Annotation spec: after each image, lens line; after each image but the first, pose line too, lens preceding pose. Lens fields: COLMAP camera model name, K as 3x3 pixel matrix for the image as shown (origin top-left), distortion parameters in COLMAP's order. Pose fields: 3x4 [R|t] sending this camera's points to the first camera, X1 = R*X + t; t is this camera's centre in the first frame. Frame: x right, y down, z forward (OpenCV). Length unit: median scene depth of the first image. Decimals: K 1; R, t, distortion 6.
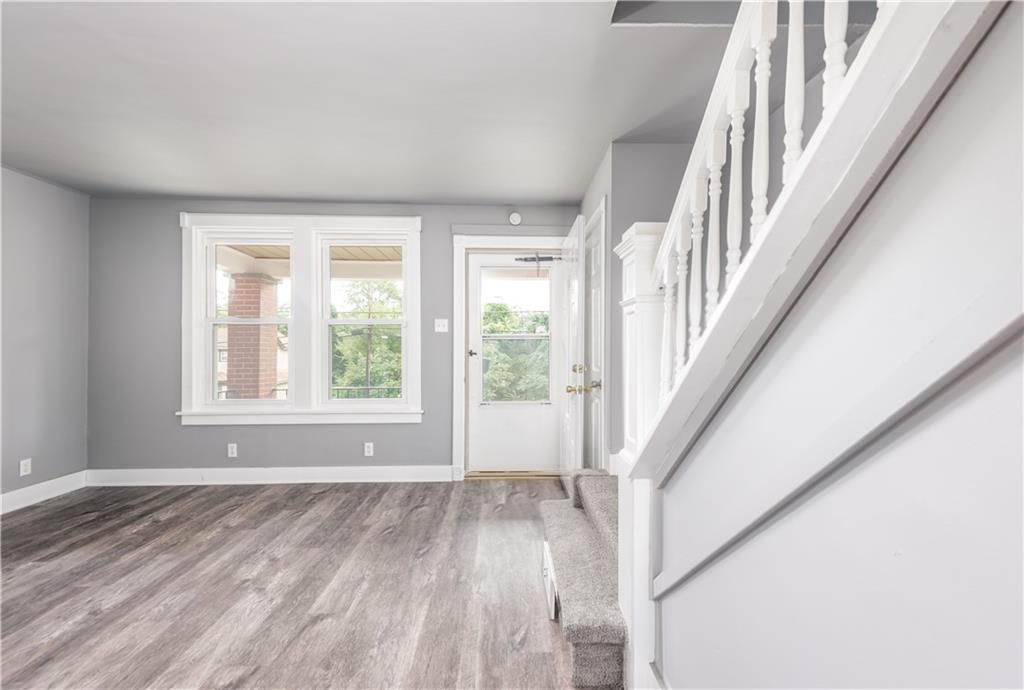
lens RADIAL K [[420.8, 0, 519.1], [0, 420.8, 346.3], [0, 0, 1]] dist [0.016524, -0.004370]
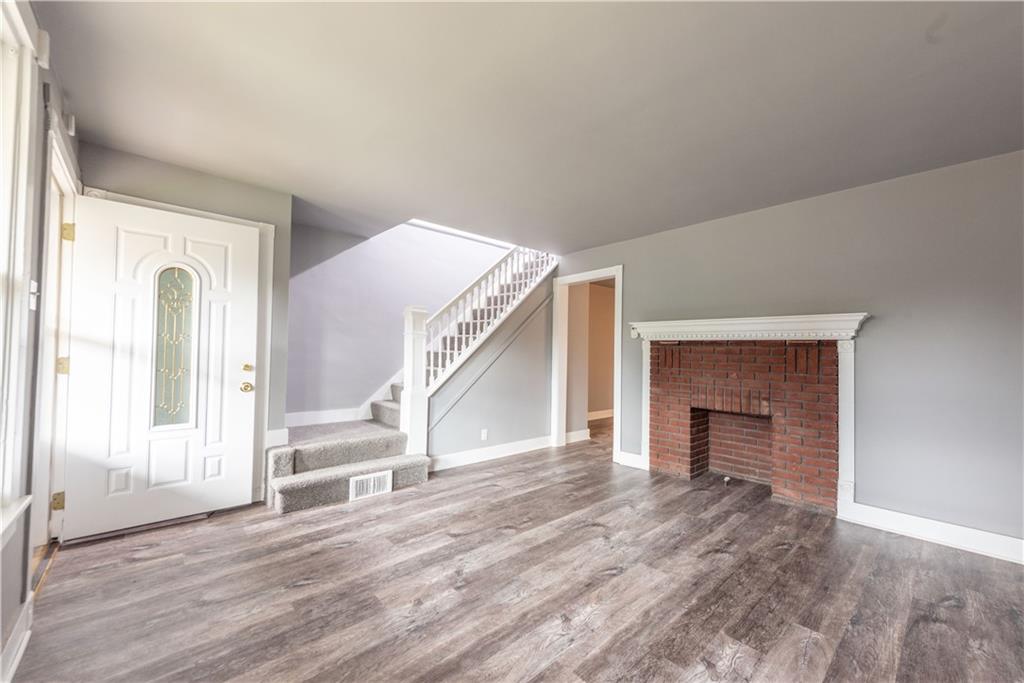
lens RADIAL K [[410.2, 0, 516.4], [0, 410.2, 340.7], [0, 0, 1]] dist [0.011007, -0.000756]
pose [[-0.653711, 0.006110, 0.756719, -1.106317], [-0.025180, 0.999238, -0.029820, -0.003548], [-0.756325, -0.038548, -0.653059, 1.167602]]
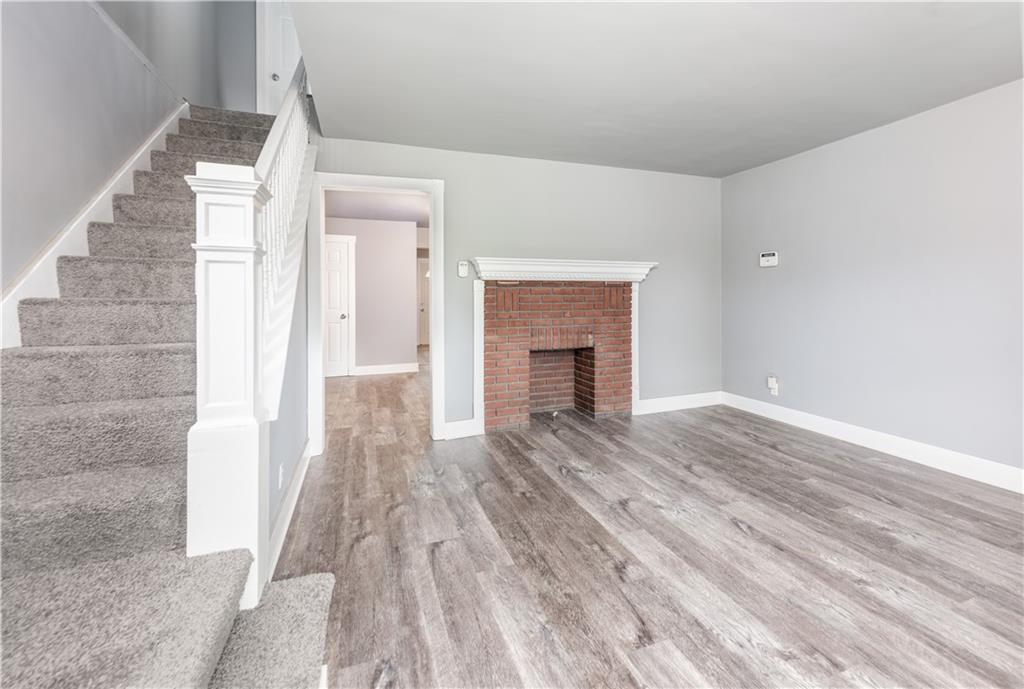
lens RADIAL K [[426.7, 0, 526.4], [0, 426.7, 296.0], [0, 0, 1]] dist [0.013877, -0.004669]
pose [[-0.944050, 0.006755, -0.329732, 0.003140], [0.010088, 0.999914, -0.008397, -0.000407], [0.329647, -0.011254, -0.944037, 1.099824]]
